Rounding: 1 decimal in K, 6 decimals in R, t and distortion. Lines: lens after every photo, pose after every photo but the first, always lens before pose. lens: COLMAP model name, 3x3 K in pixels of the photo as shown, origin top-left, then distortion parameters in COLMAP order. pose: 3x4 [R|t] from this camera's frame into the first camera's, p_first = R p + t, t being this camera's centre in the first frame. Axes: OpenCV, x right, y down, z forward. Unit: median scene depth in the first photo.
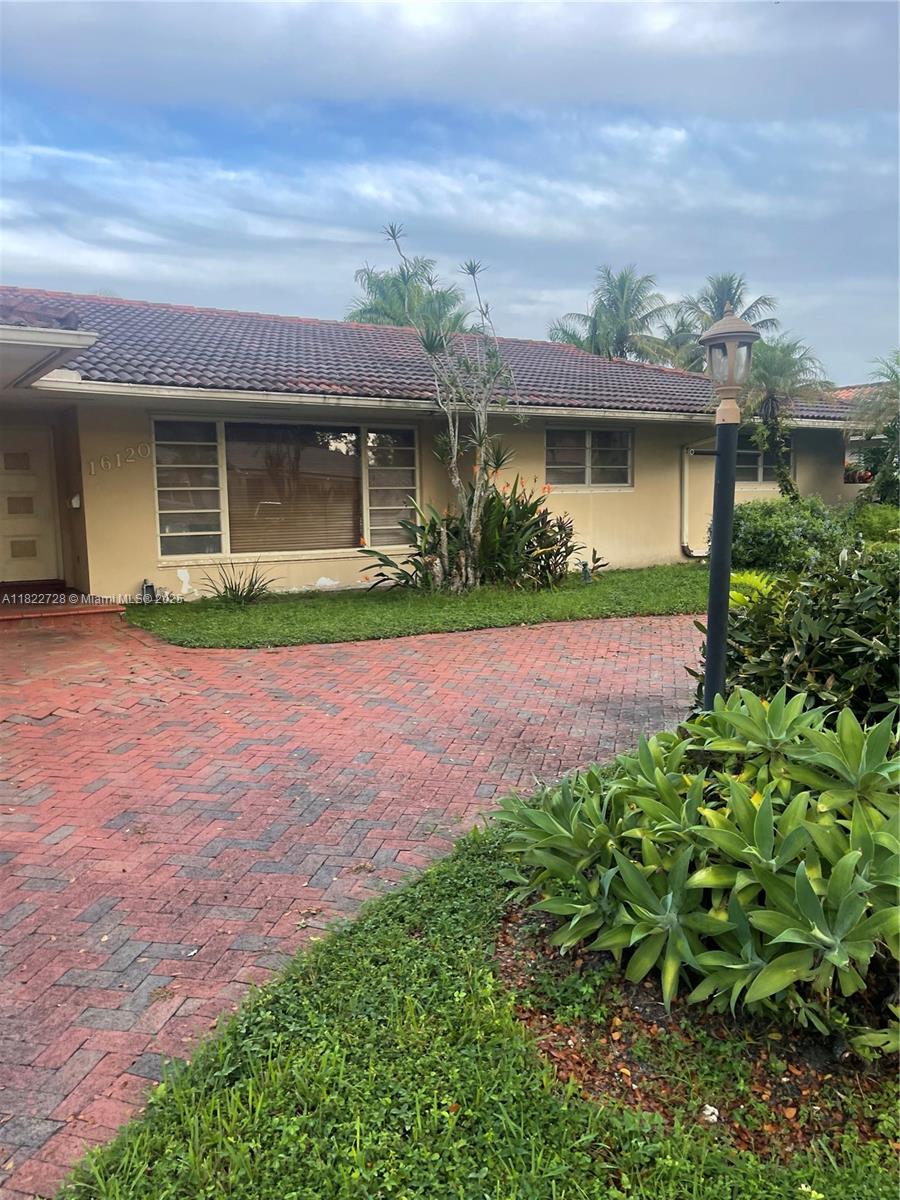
lens RADIAL K [[894.0, 0, 450.0], [0, 894.0, 600.0], [0, 0, 1]] dist [-0.003797, -0.004303]
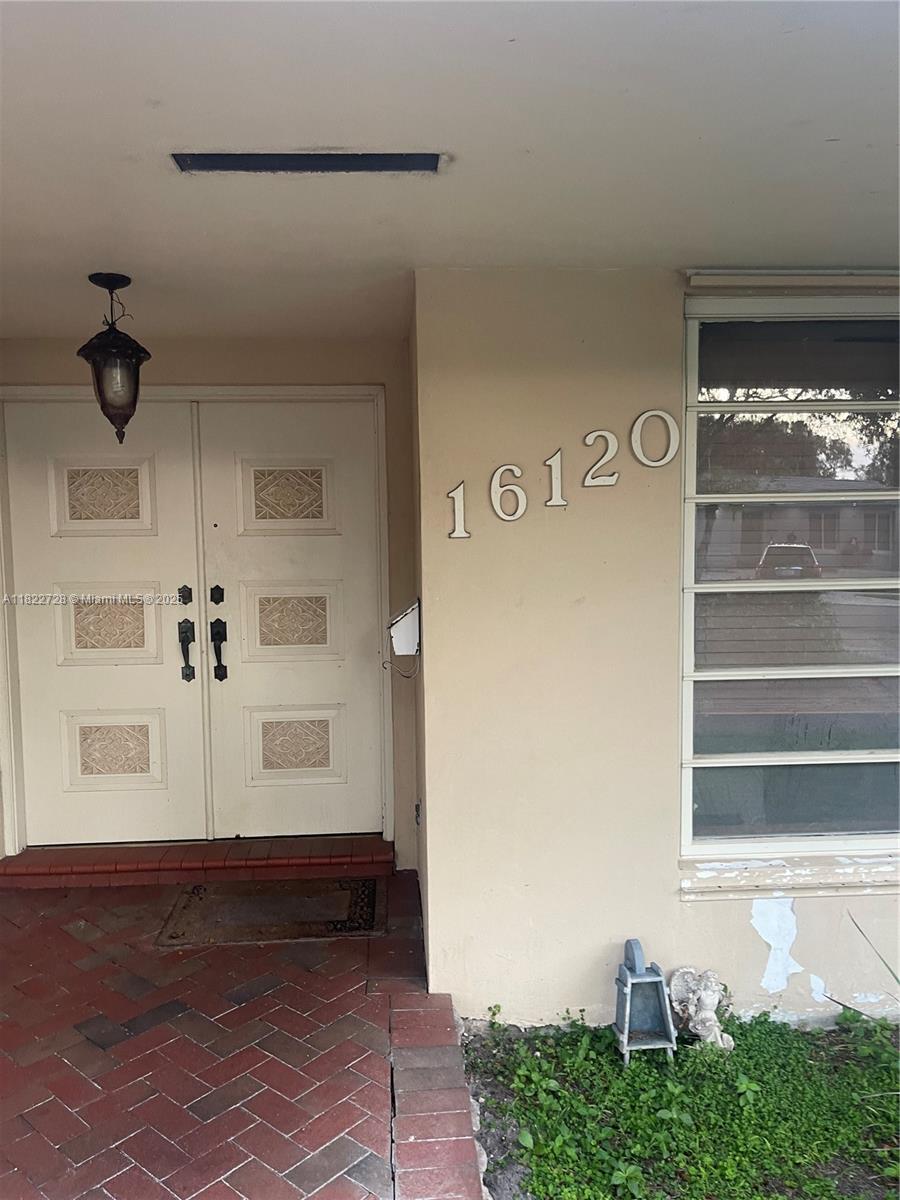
lens RADIAL K [[894.0, 0, 450.0], [0, 894.0, 600.0], [0, 0, 1]] dist [-0.003797, -0.004303]
pose [[0.868943, 0.037767, -0.493469, -0.257210], [-0.059550, 0.997819, -0.028494, -0.107778], [0.491317, 0.054145, 0.869296, 0.729603]]
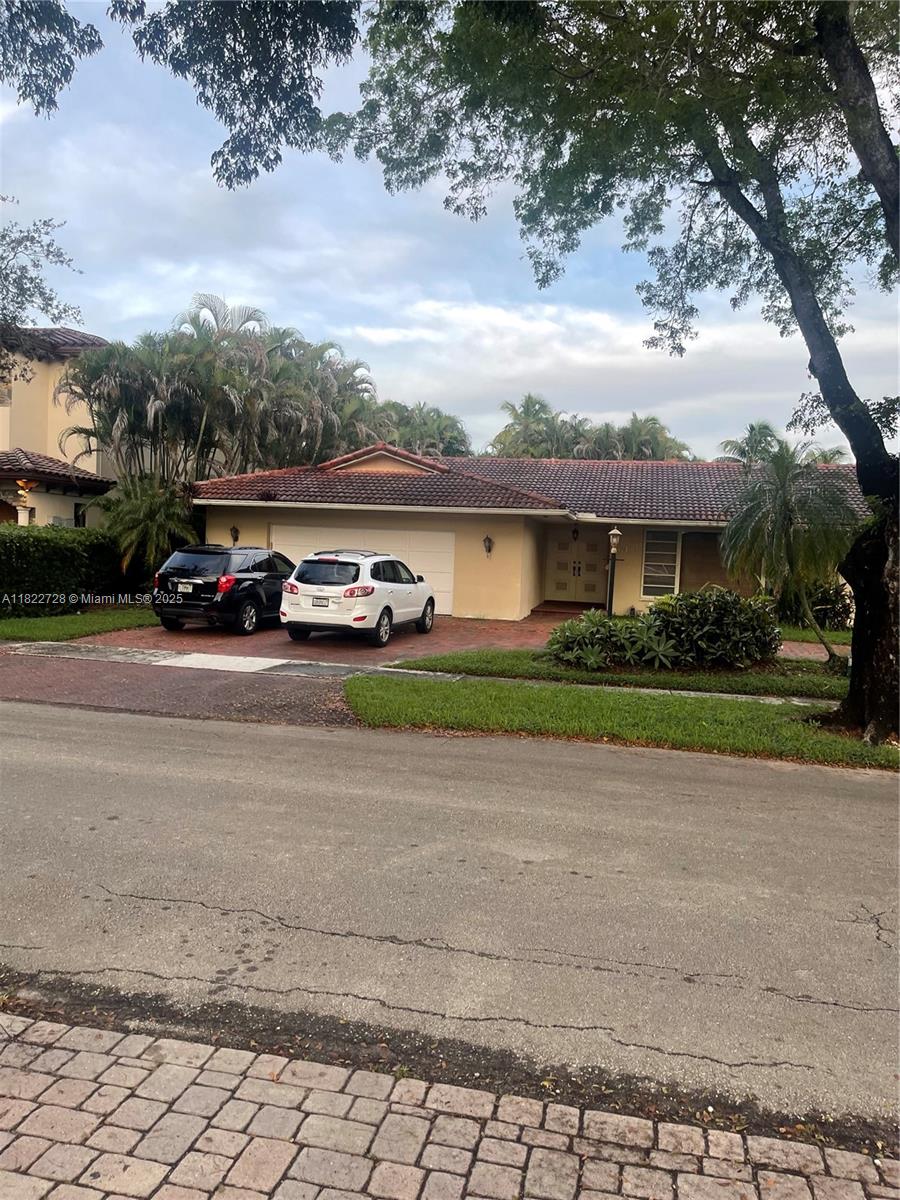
lens RADIAL K [[894.0, 0, 450.0], [0, 894.0, 600.0], [0, 0, 1]] dist [-0.003797, -0.004303]
pose [[0.693714, 0.078328, -0.715979, 0.844295], [-0.138870, 0.989963, -0.026250, 0.076595], [0.706736, 0.117638, 0.697628, -0.748549]]
